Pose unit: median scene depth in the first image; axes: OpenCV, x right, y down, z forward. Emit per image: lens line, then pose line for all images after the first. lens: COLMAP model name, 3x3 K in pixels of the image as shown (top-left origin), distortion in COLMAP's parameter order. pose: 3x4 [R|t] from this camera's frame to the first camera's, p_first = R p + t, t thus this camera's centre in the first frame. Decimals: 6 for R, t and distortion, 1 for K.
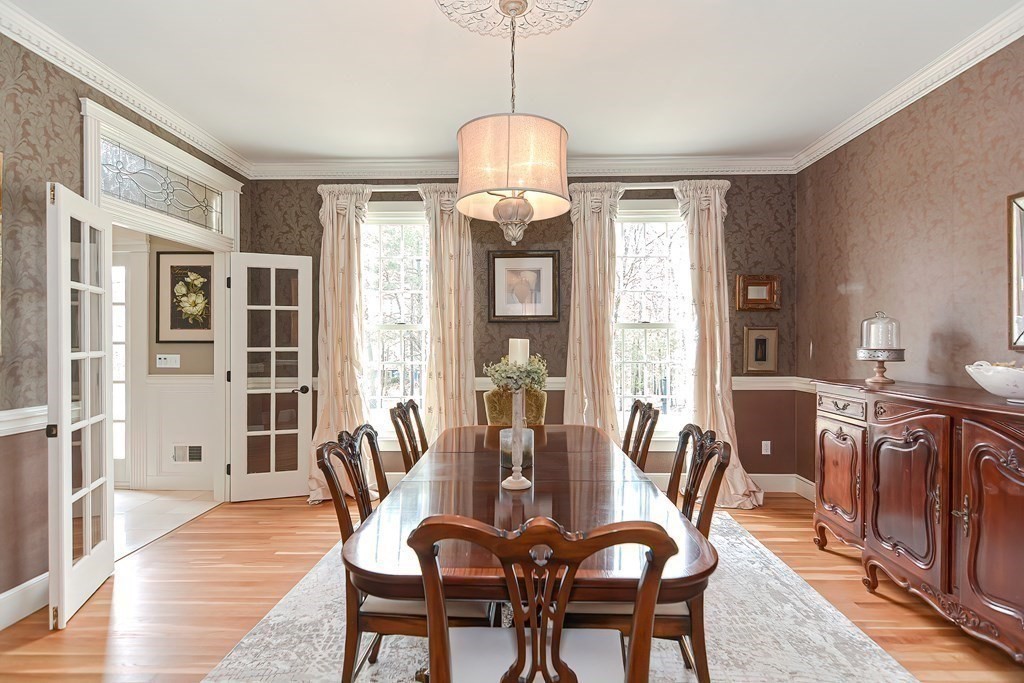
lens RADIAL K [[497.1, 0, 507.4], [0, 497.1, 342.1], [0, 0, 1]] dist [0.016202, -0.011923]
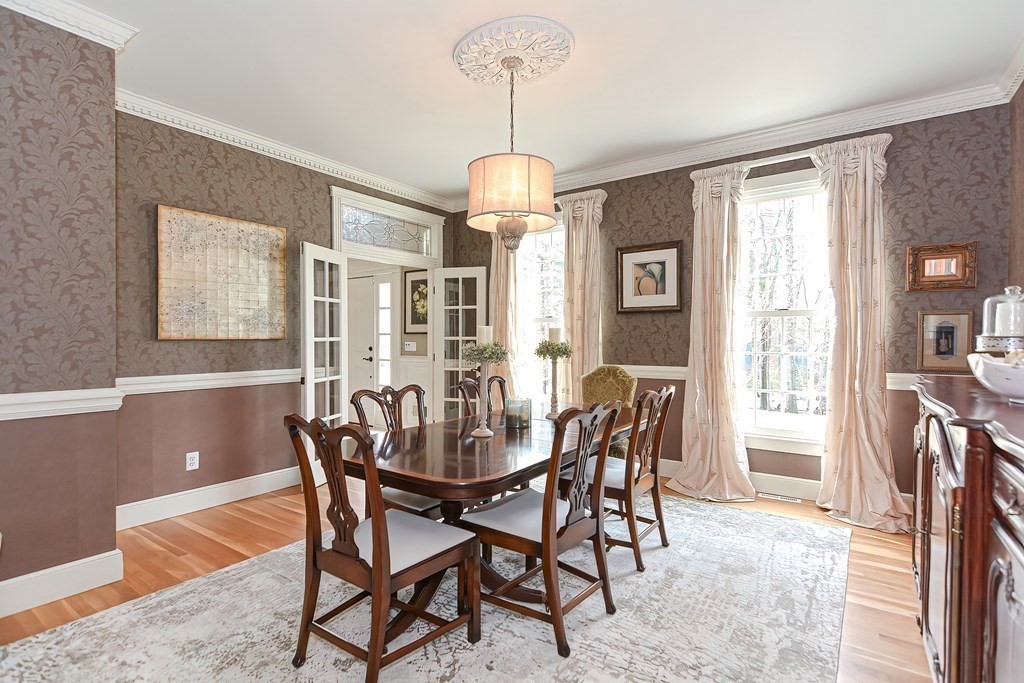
lens RADIAL K [[497.1, 0, 507.4], [0, 497.1, 342.1], [0, 0, 1]] dist [0.016202, -0.011923]
pose [[0.825143, 0.006371, -0.564888, 0.388964], [-0.000971, 0.999951, 0.009860, 0.011465], [0.564923, -0.007587, 0.825108, -0.032363]]
